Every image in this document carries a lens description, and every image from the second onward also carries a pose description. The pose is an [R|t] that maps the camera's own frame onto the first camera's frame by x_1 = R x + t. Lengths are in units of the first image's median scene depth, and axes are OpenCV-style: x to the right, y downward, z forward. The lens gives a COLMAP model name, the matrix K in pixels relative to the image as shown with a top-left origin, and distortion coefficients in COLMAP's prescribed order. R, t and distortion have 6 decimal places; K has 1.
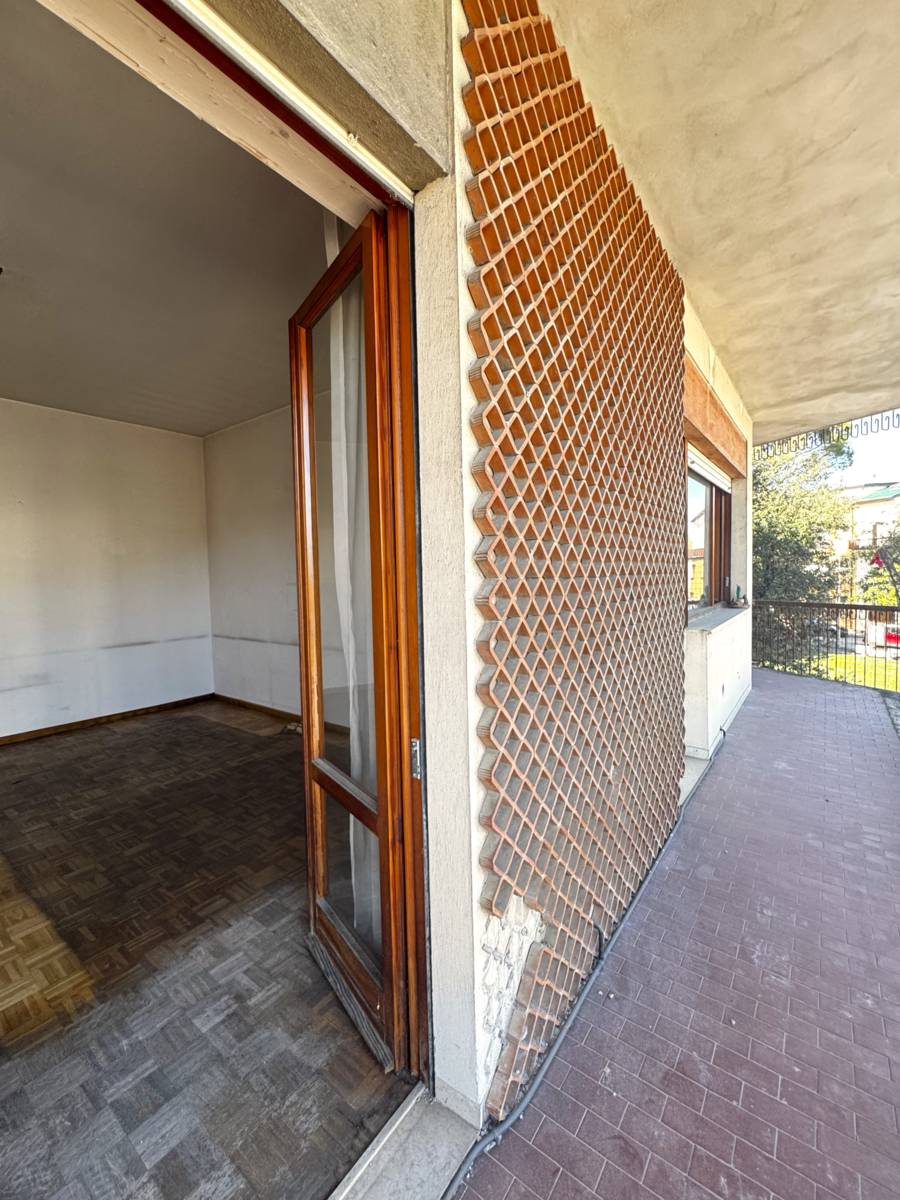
lens RADIAL K [[494.8, 0, 458.4], [0, 494.8, 598.8], [0, 0, 1]] dist [-0.006248, 0.000241]
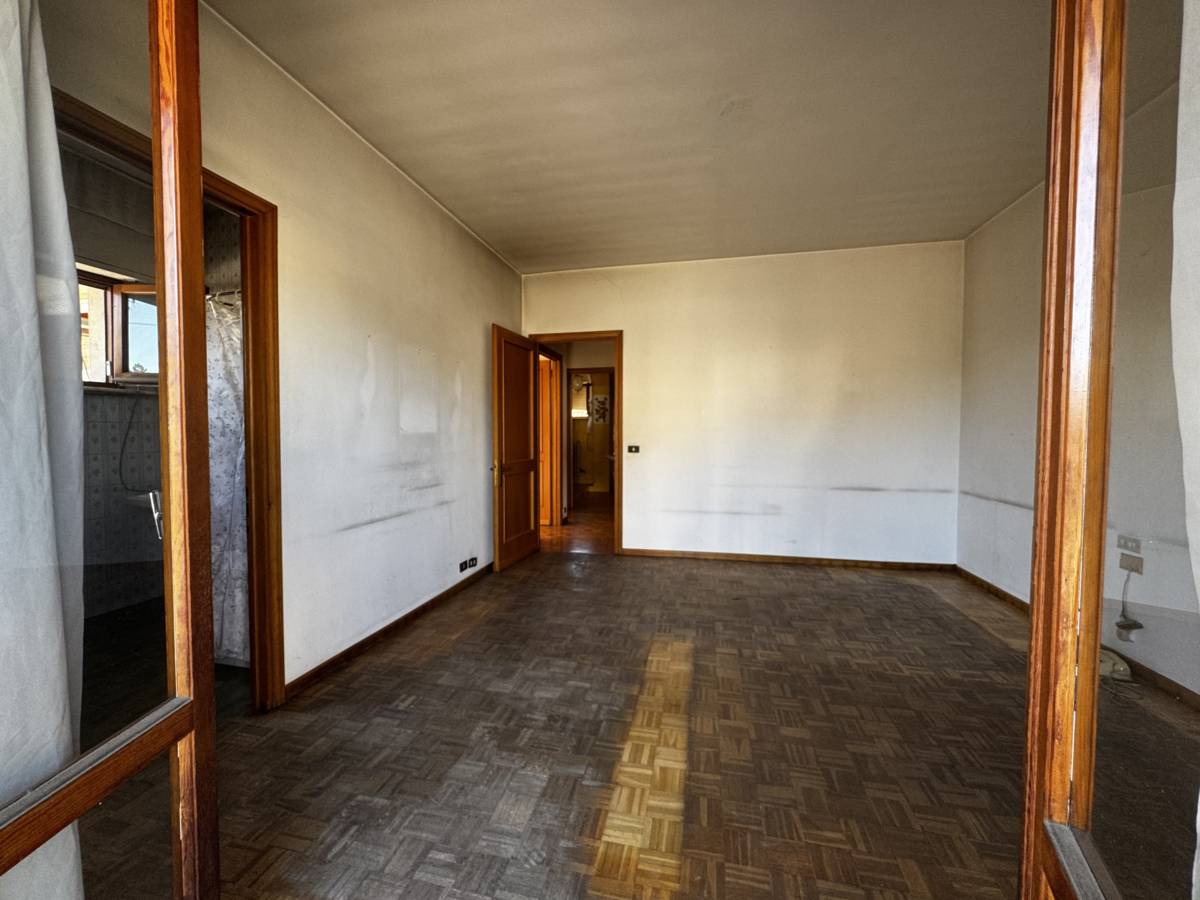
lens RADIAL K [[494.8, 0, 578.7], [0, 494.8, 445.2], [0, 0, 1]] dist [-0.006248, 0.000241]
pose [[0.399849, 0.047693, -0.915339, -0.074943], [-0.052632, 0.998192, 0.029018, 0.028866], [0.915068, 0.036573, 0.401637, 0.361355]]
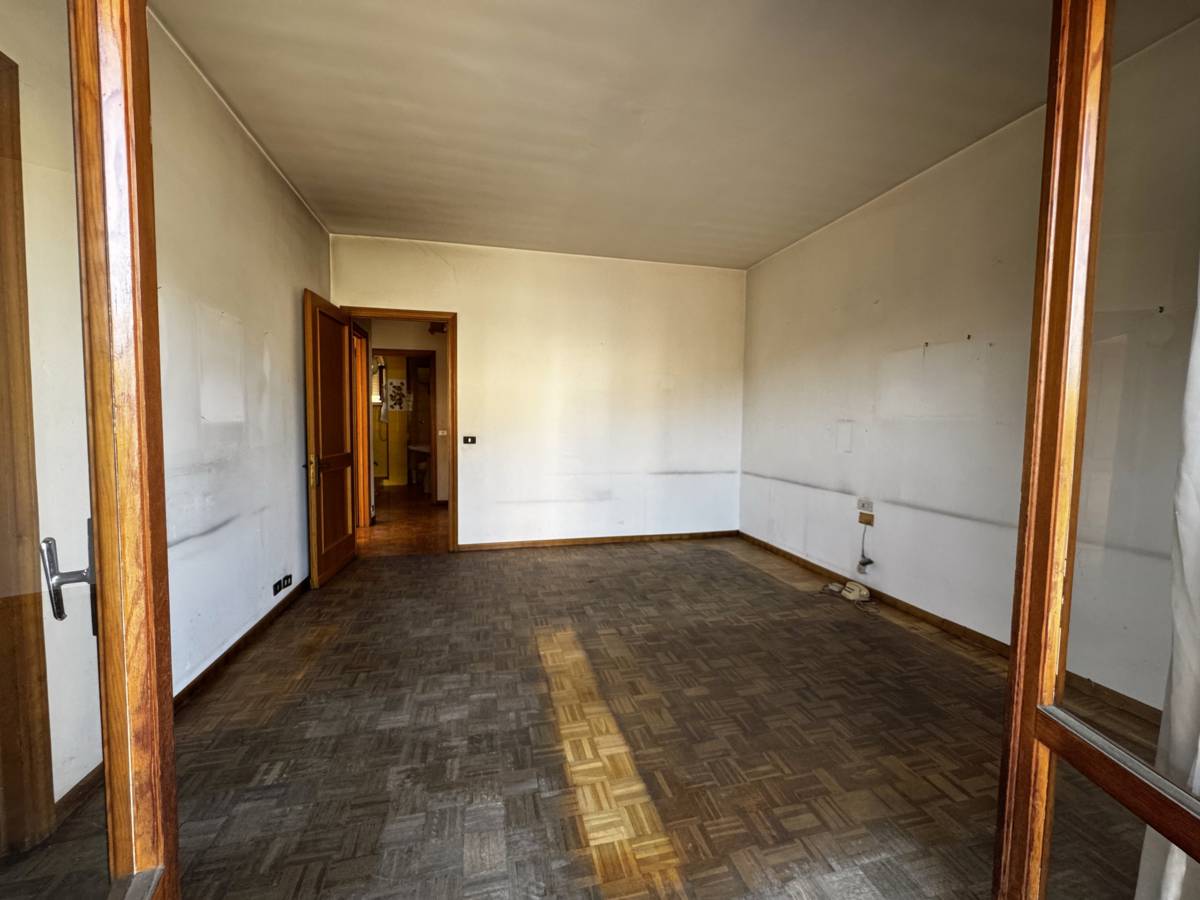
lens RADIAL K [[494.8, 0, 604.2], [0, 494.8, 446.9], [0, 0, 1]] dist [-0.006248, 0.000241]
pose [[0.773894, 0.063690, -0.630104, -0.253046], [-0.057902, 0.997879, 0.029749, 0.031582], [0.630663, 0.013462, 0.775940, 0.177586]]
